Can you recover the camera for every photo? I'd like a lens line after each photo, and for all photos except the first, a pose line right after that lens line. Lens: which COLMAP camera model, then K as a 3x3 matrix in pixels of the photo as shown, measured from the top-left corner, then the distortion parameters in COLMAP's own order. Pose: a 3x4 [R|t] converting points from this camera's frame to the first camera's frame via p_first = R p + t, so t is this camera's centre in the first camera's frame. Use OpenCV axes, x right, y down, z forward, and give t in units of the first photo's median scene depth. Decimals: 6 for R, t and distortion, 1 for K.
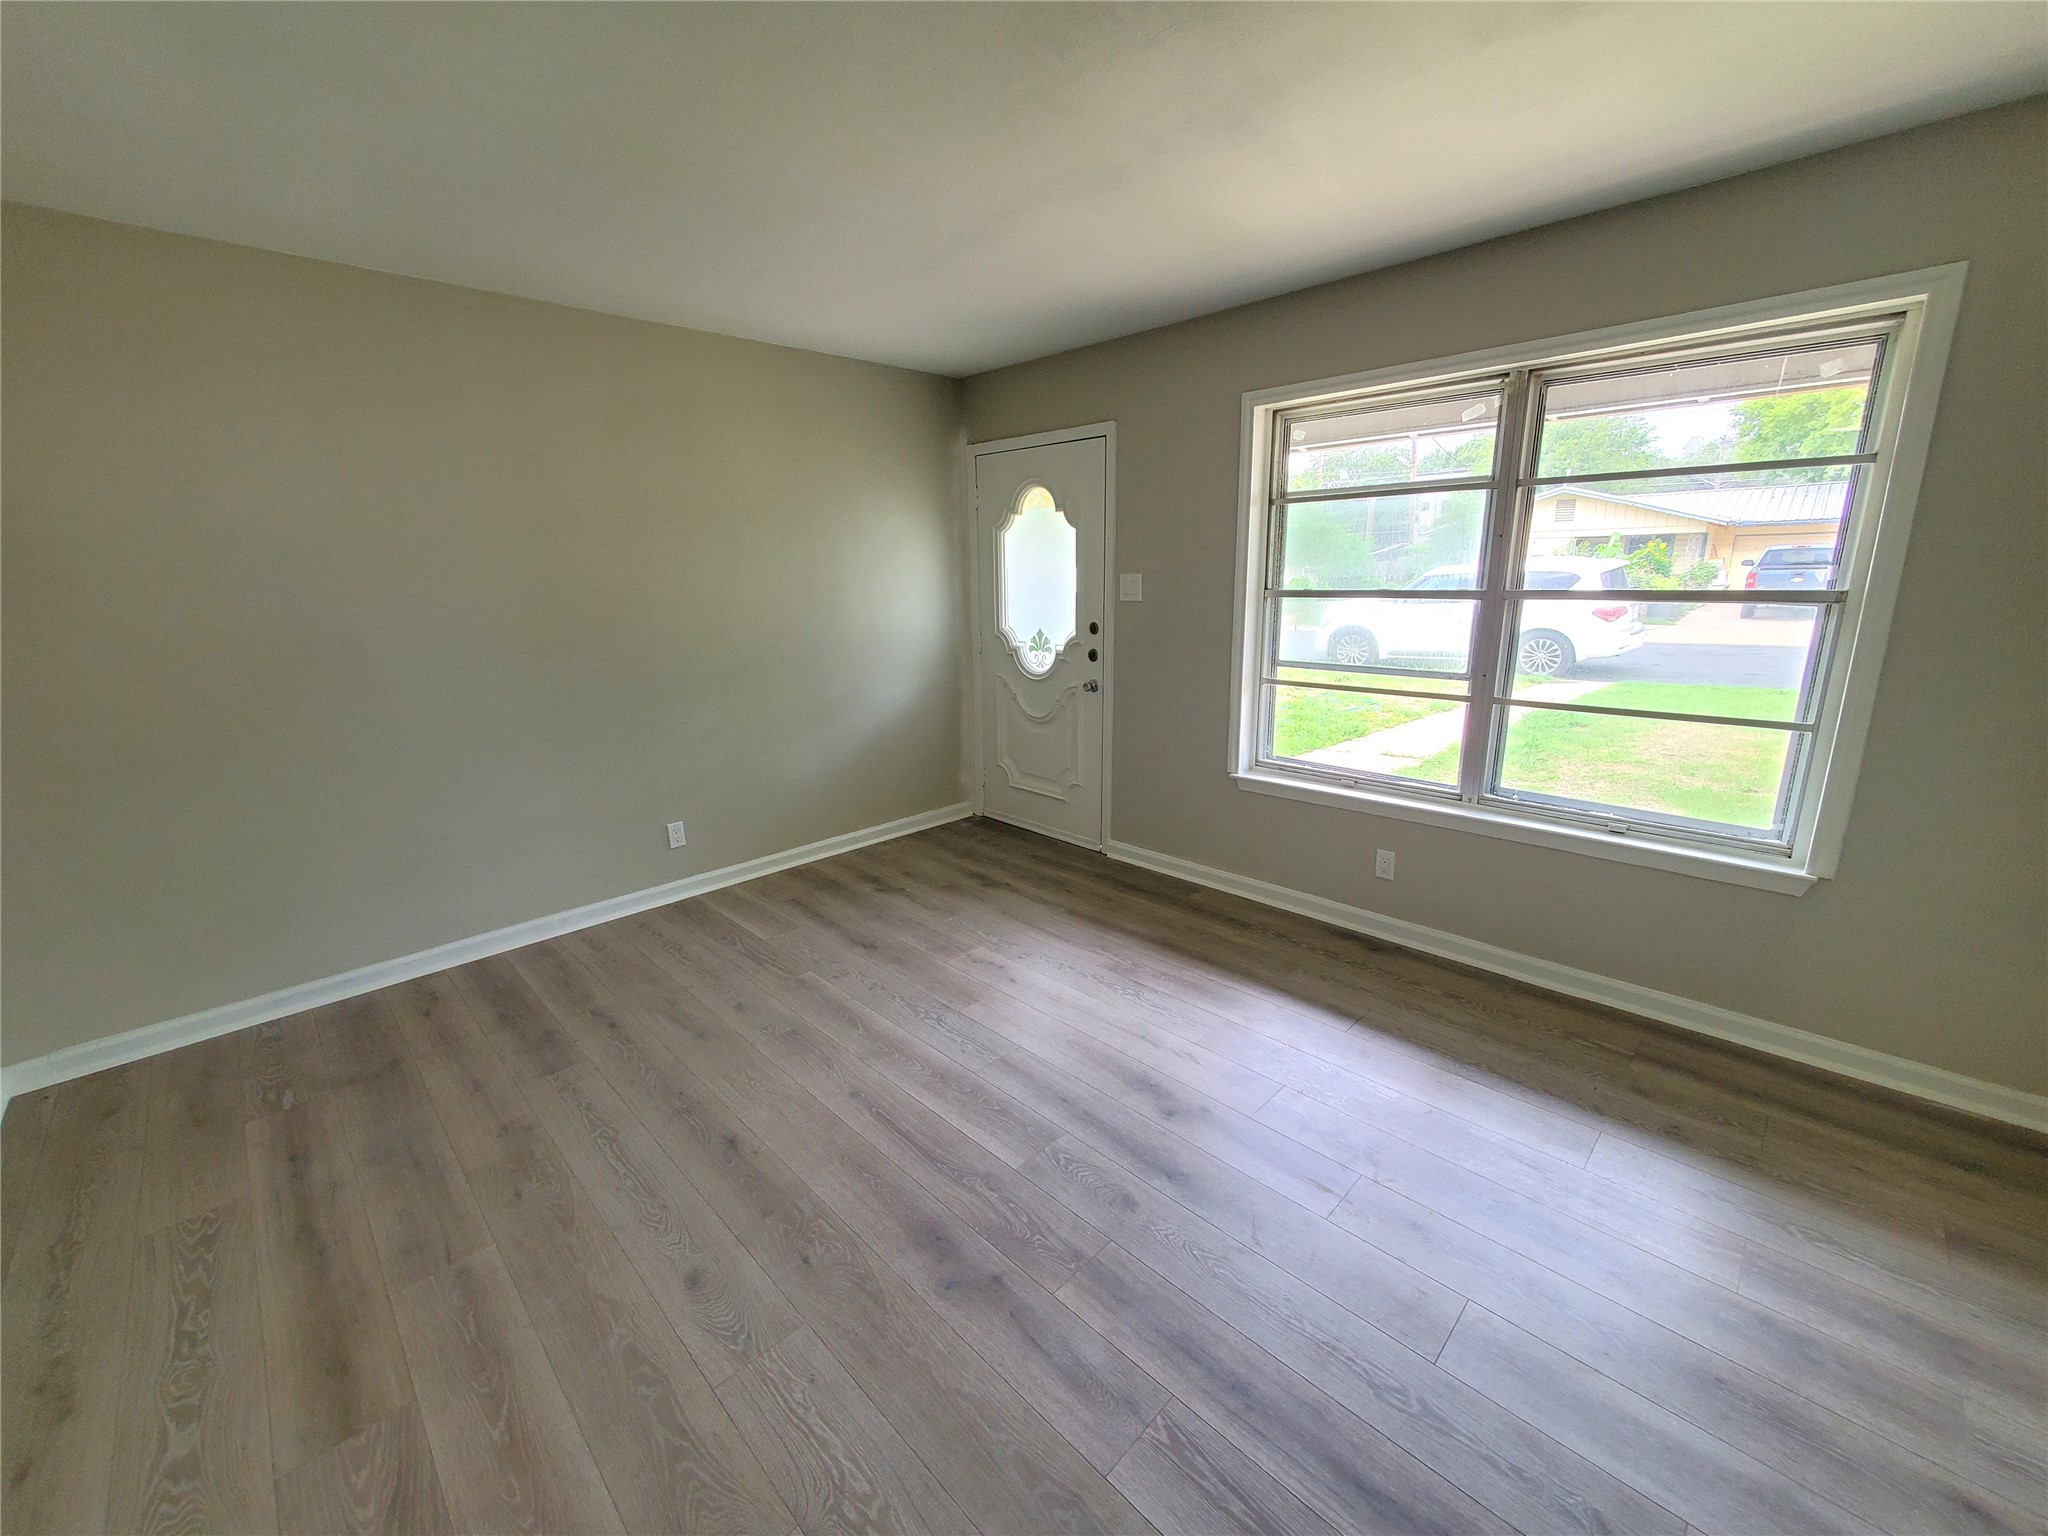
lens RADIAL K [[804.7, 0, 1018.3], [0, 804.7, 754.9], [0, 0, 1]] dist [0.002831, 0.000344]
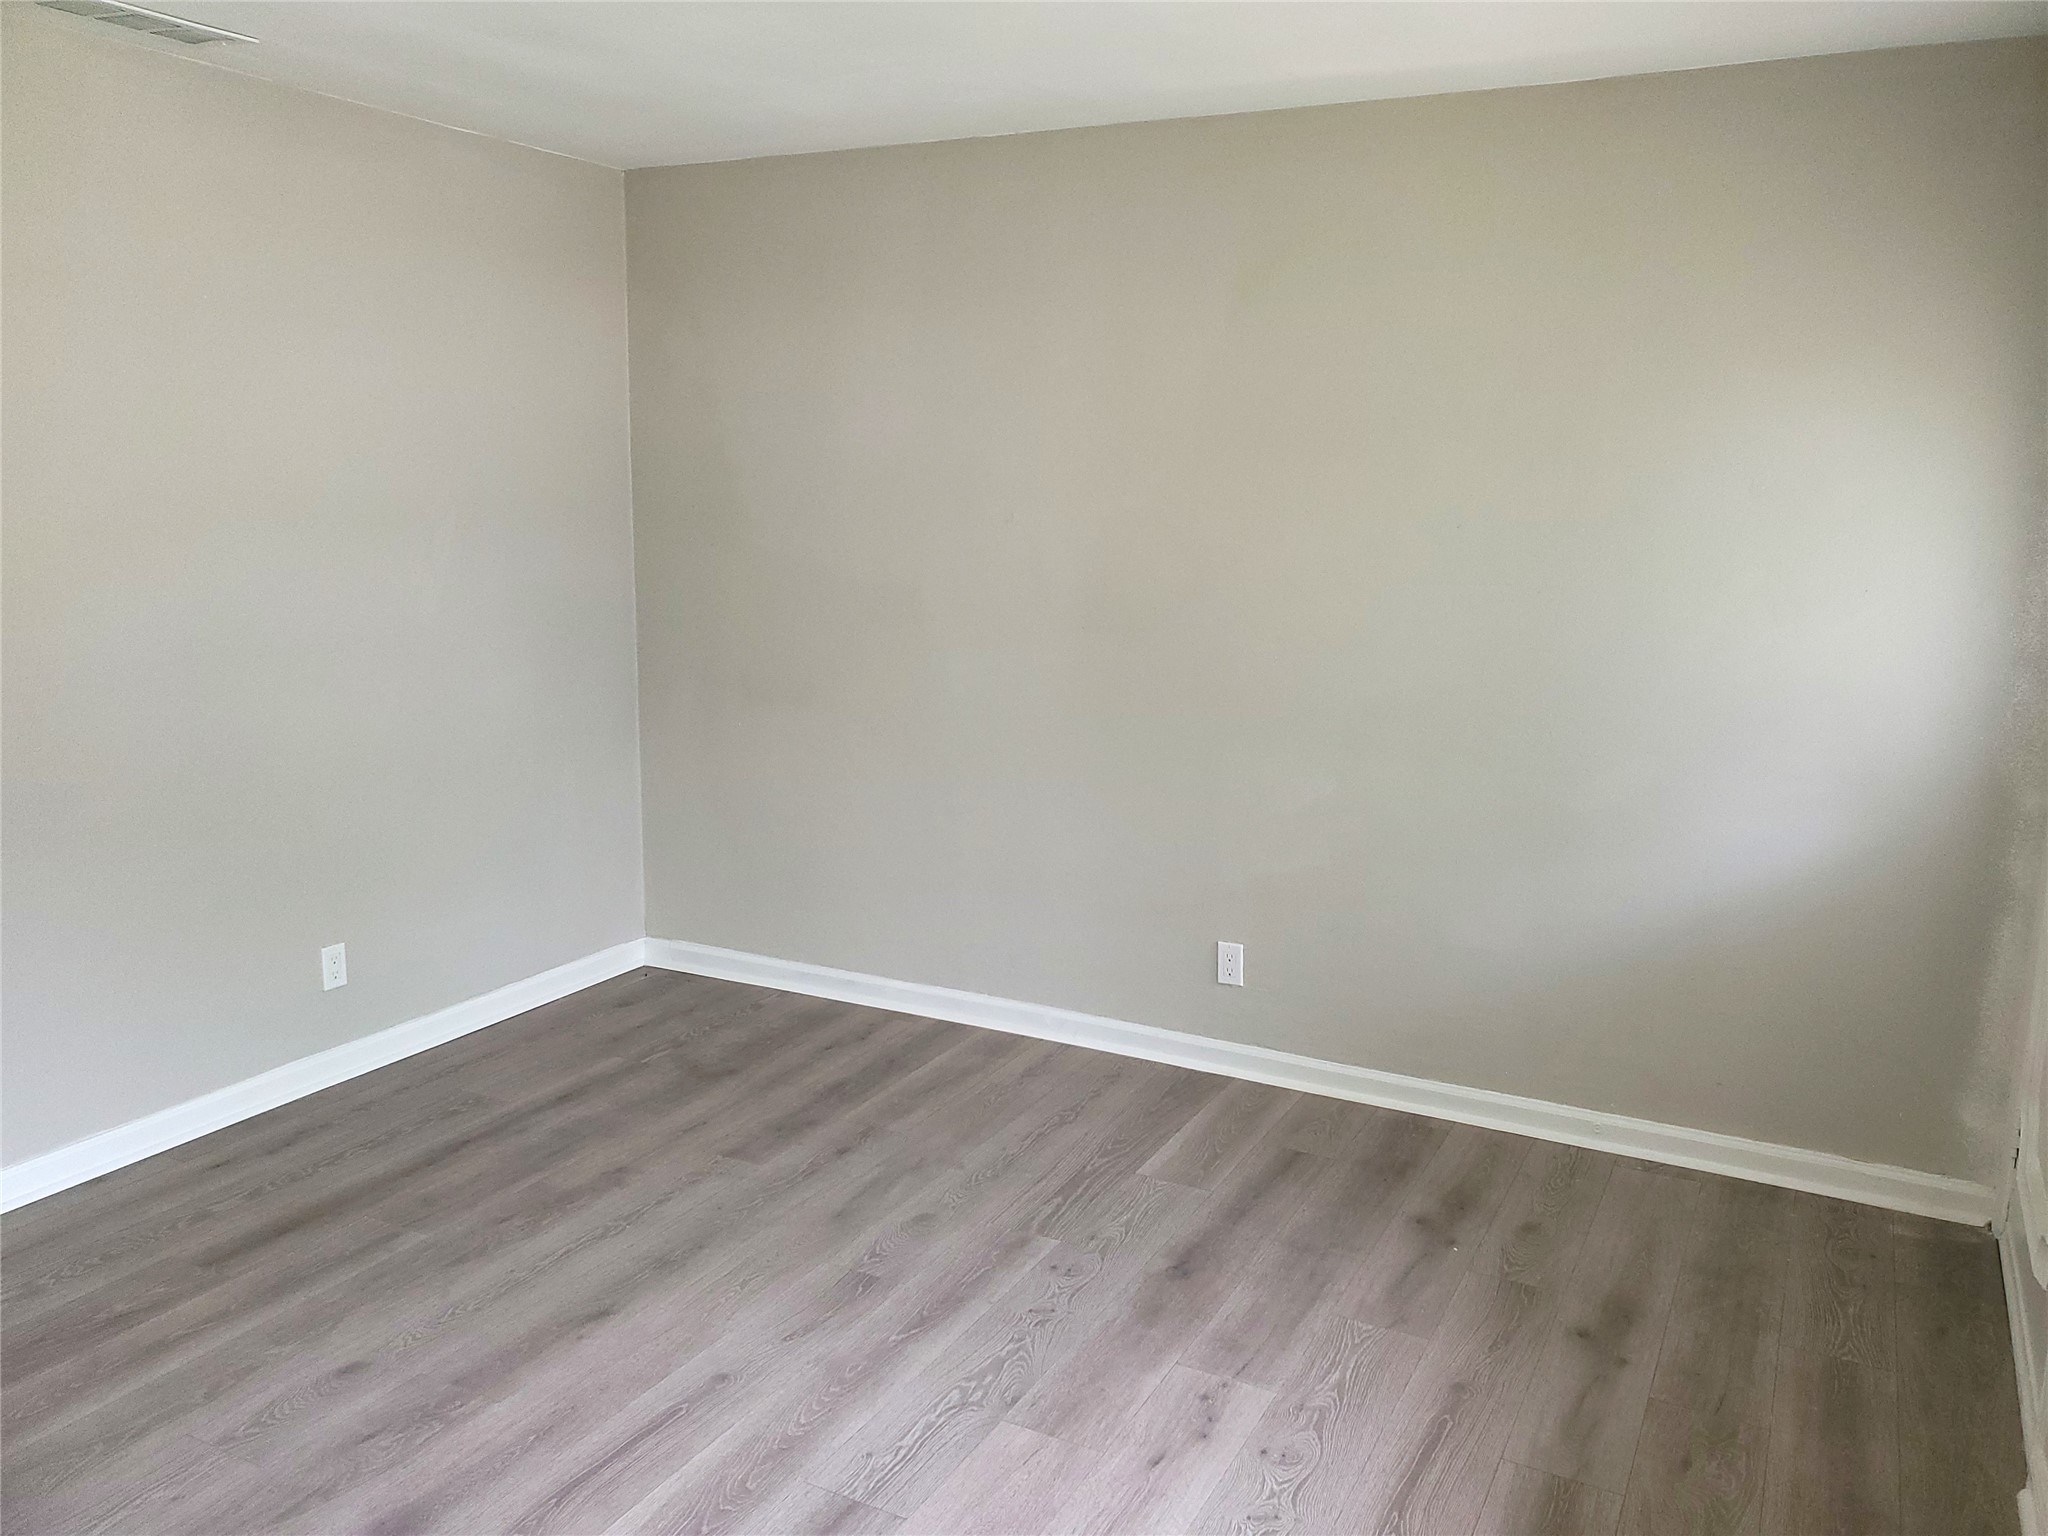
lens RADIAL K [[1607.2, 0, 1027.6], [0, 1607.2, 782.8], [0, 0, 1]] dist [-0.009605, 0.031621]
pose [[0.317531, 0.206789, -0.925425, 0.688422], [-0.236236, 0.962412, 0.133997, -0.175536], [0.918350, 0.176070, 0.354447, 0.537009]]
